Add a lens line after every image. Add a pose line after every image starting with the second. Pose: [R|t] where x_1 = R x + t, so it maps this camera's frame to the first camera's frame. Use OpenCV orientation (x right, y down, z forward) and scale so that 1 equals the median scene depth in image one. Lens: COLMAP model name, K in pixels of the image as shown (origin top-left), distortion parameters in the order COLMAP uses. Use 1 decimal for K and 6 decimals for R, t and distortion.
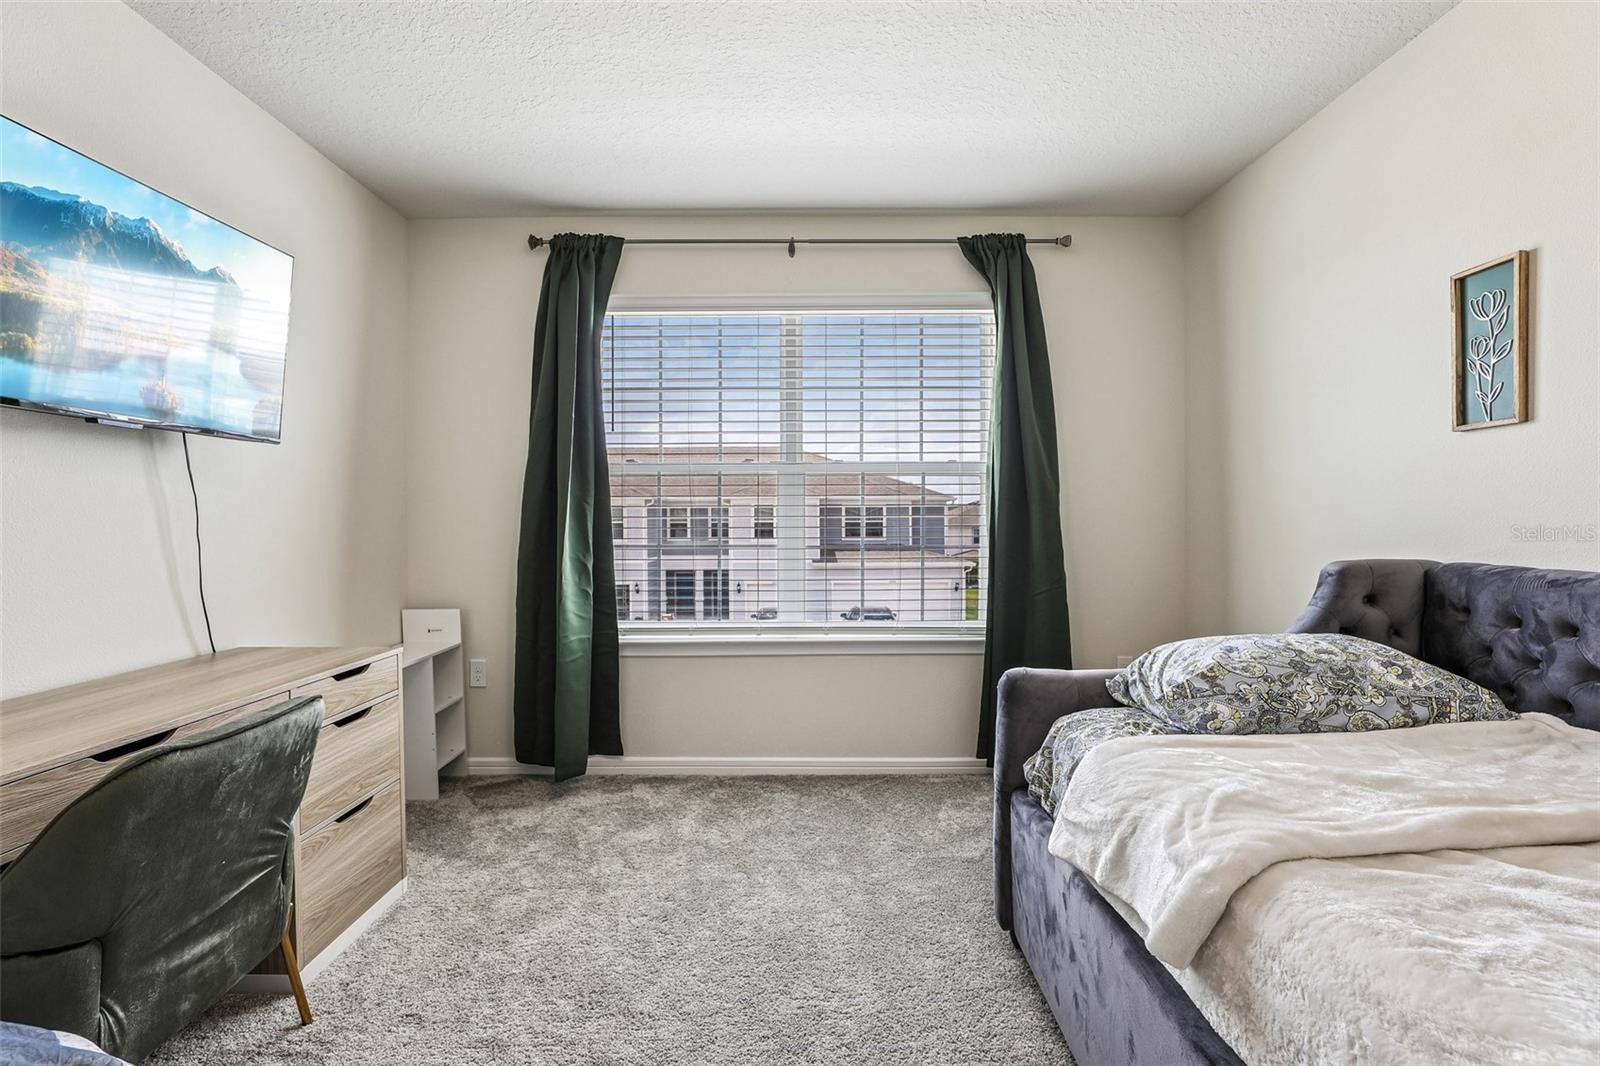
lens RADIAL K [[741.2, 0, 807.5], [0, 741.2, 526.4], [0, 0, 1]] dist [-0.000411, 0.000061]
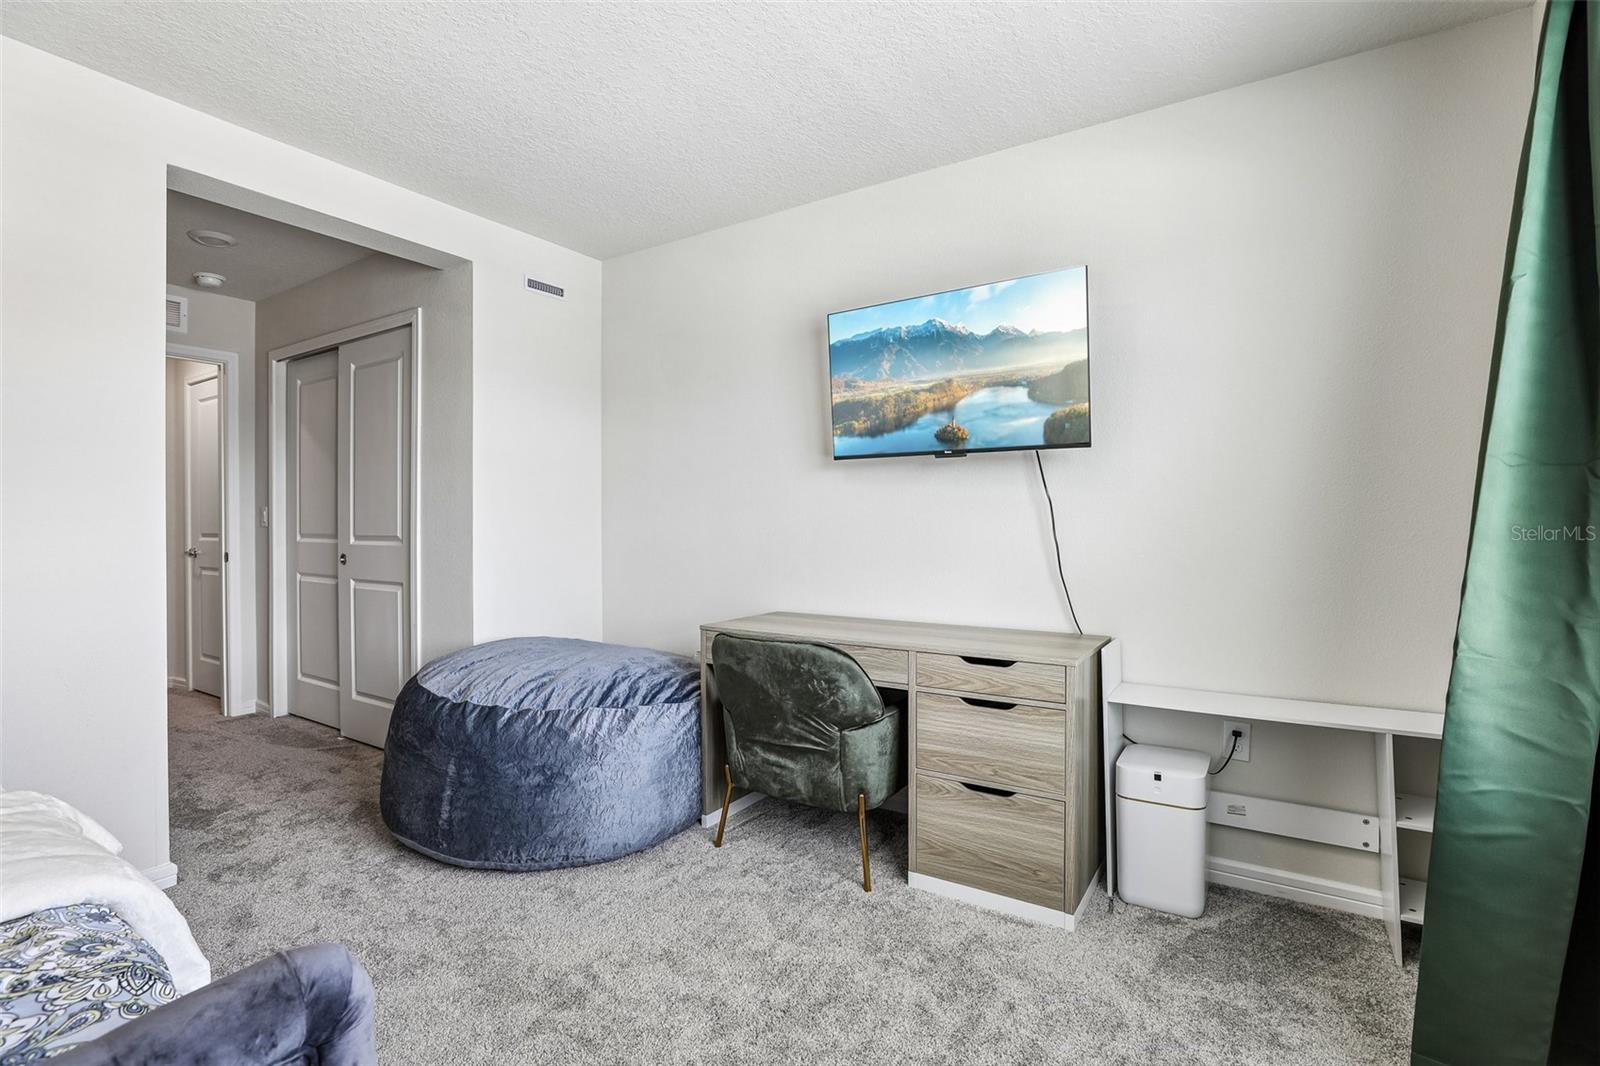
lens RADIAL K [[741.2, 0, 807.5], [0, 741.2, 526.4], [0, 0, 1]] dist [-0.000411, 0.000061]
pose [[-0.487092, 0.011935, -0.873269, 0.462750], [-0.024477, 0.999327, 0.027311, -0.025067], [0.873008, 0.034677, -0.486472, 1.295922]]
